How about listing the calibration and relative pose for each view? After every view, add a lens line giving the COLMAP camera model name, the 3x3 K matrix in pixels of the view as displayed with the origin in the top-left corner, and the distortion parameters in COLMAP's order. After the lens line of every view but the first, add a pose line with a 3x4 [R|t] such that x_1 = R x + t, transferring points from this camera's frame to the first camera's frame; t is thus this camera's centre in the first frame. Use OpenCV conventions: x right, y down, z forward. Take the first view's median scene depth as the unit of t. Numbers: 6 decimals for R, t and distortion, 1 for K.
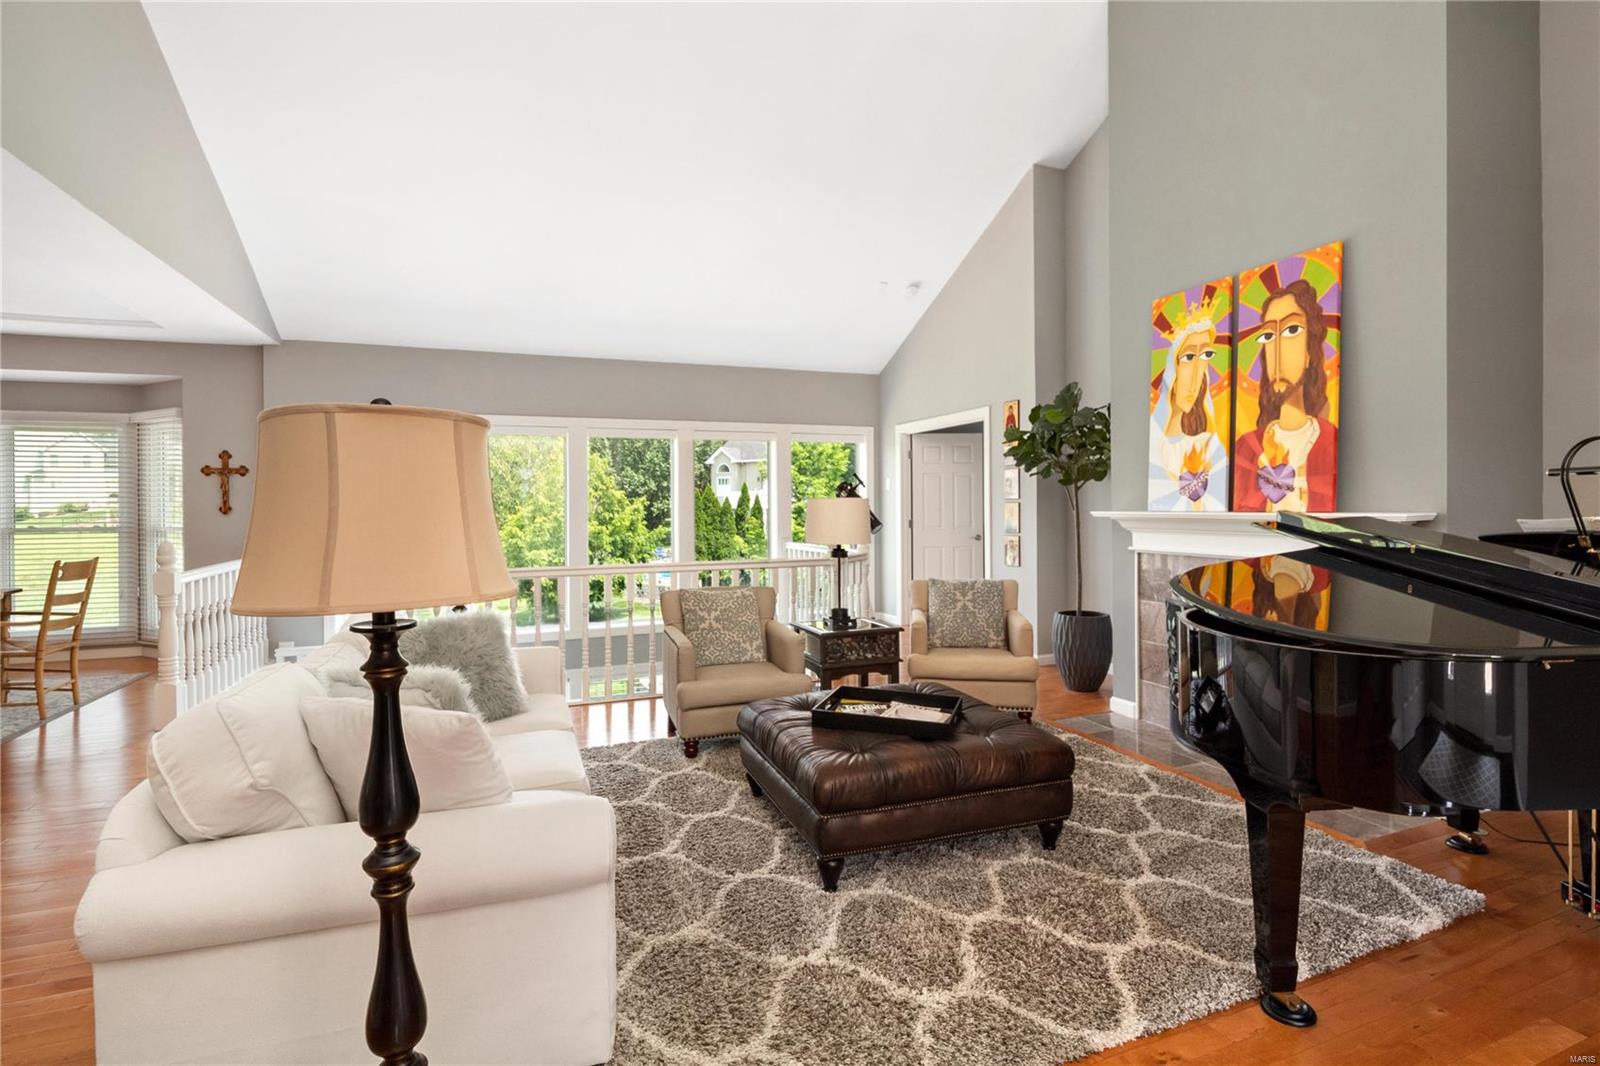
lens RADIAL K [[746.5, 0, 814.8], [0, 746.5, 519.7], [0, 0, 1]] dist [-0.007610, -0.002975]
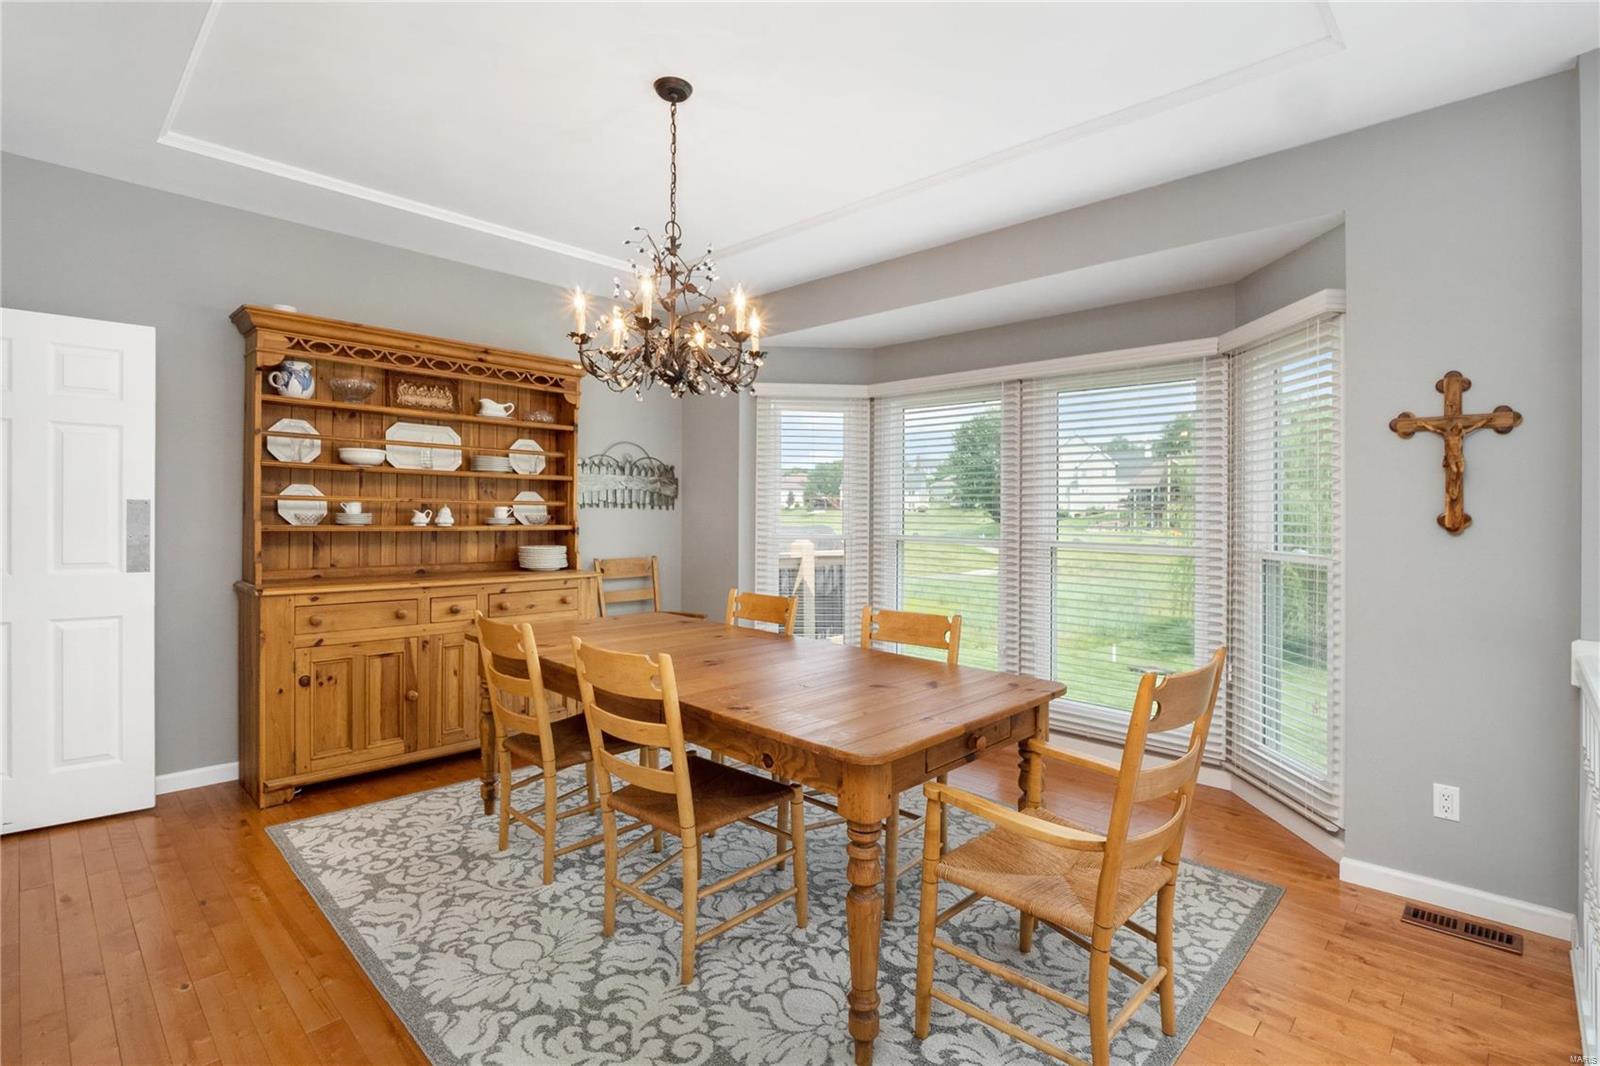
lens RADIAL K [[746.5, 0, 810.9], [0, 746.5, 499.4], [0, 0, 1]] dist [-0.007610, -0.002975]
pose [[0.410726, -0.008576, -0.911719, -0.909322], [-0.021589, 0.999584, -0.019128, -0.017246], [0.911503, 0.027540, 0.410370, 0.838083]]
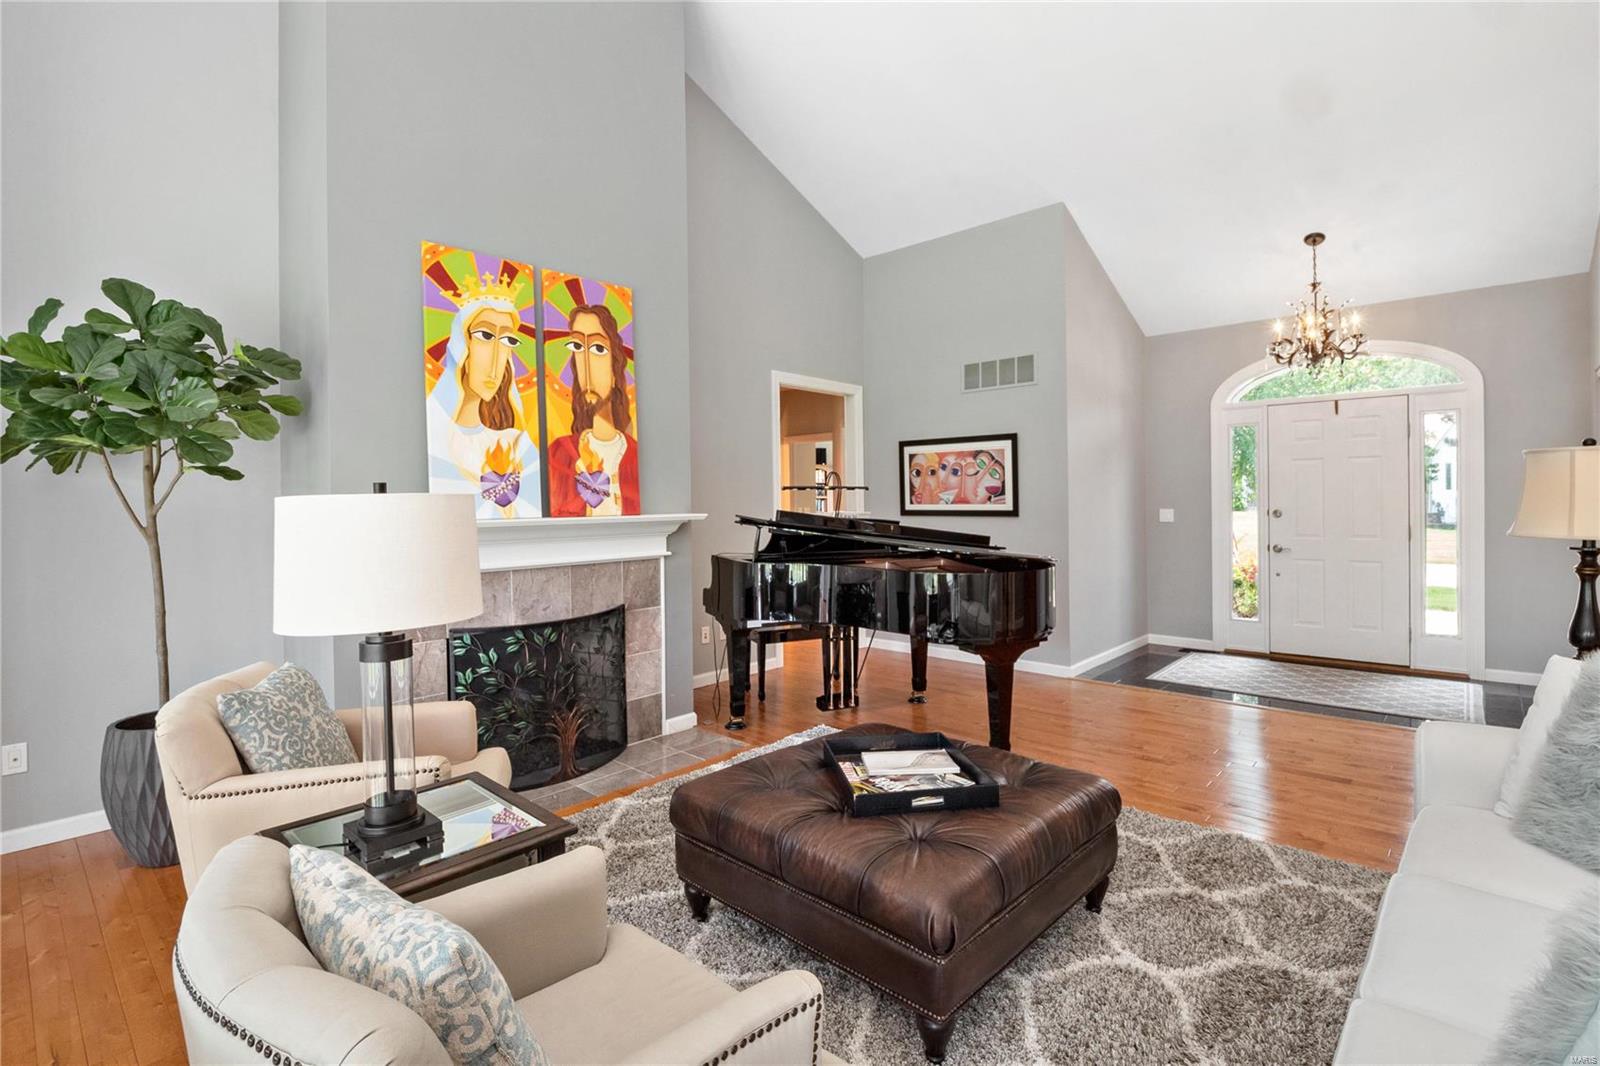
lens RADIAL K [[746.5, 0, 800.9], [0, 746.5, 506.9], [0, 0, 1]] dist [-0.007610, -0.002975]
pose [[-0.421252, 0.003751, 0.906936, -0.433807], [0.032610, 0.999407, 0.011013, -0.024020], [-0.906357, 0.034214, -0.421124, 1.104654]]
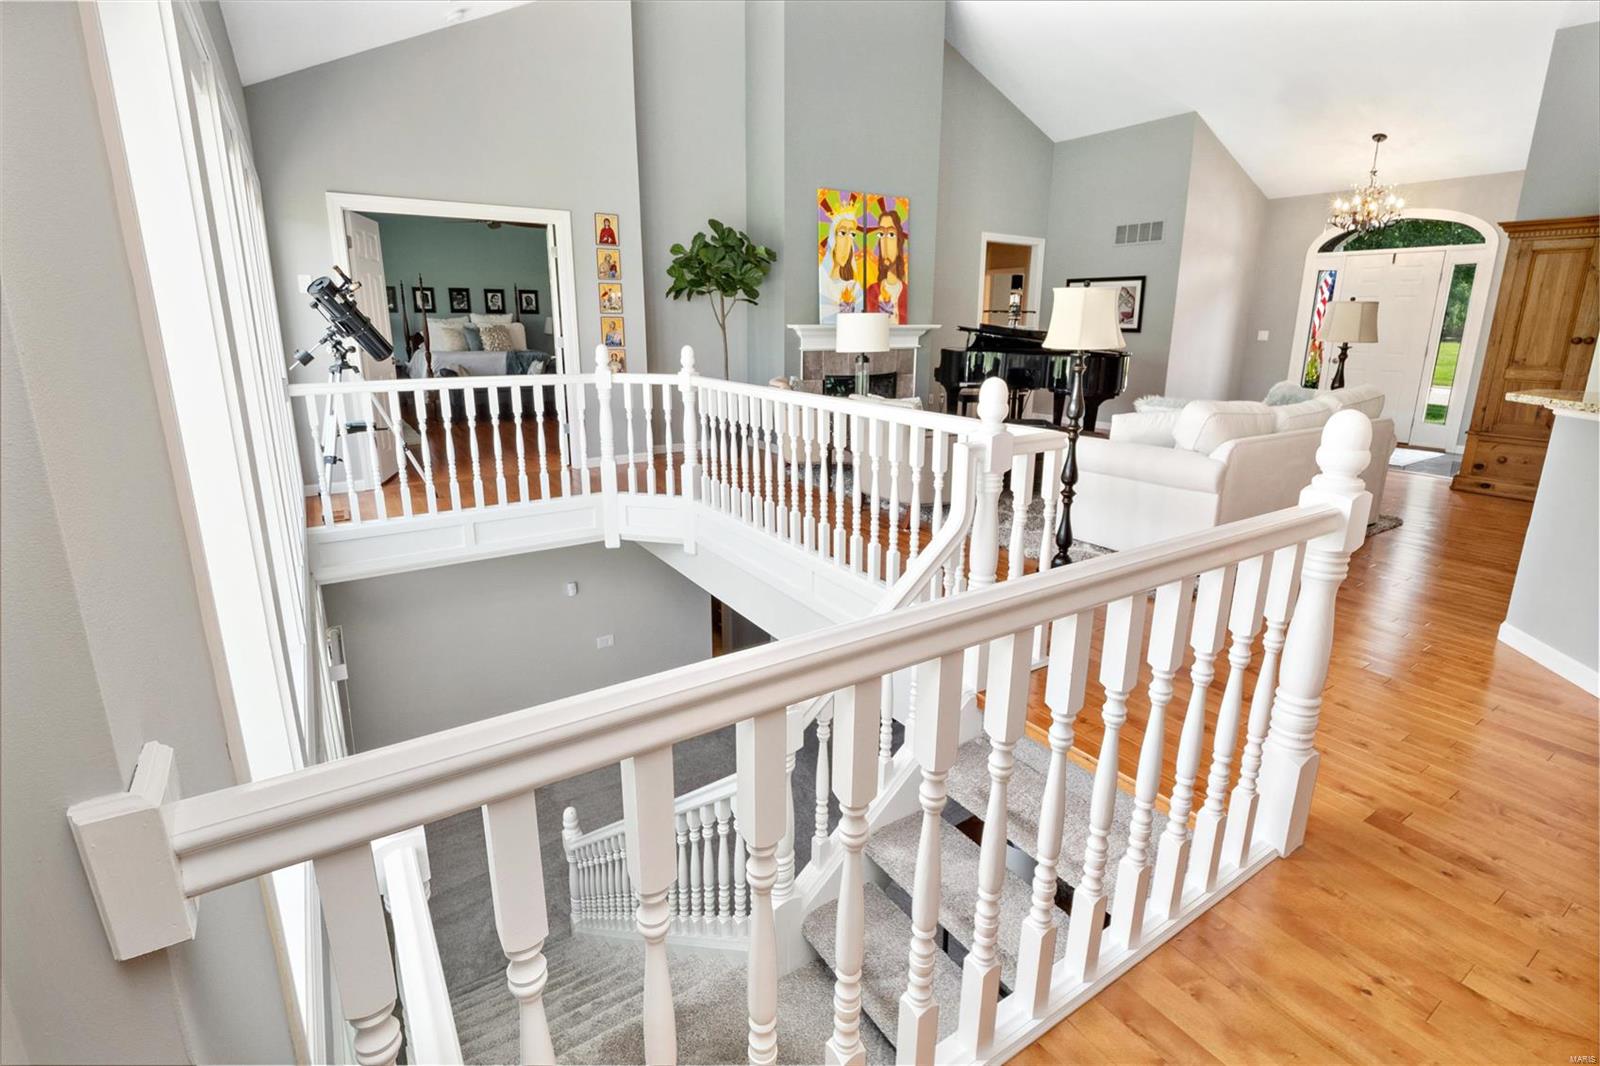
lens RADIAL K [[746.5, 0, 802.9], [0, 746.5, 499.9], [0, 0, 1]] dist [-0.007610, -0.002975]
pose [[-0.182929, -0.228541, 0.956194, -1.363223], [0.013500, 0.971930, 0.234885, -0.025422], [-0.983033, 0.055875, -0.174709, 1.520206]]
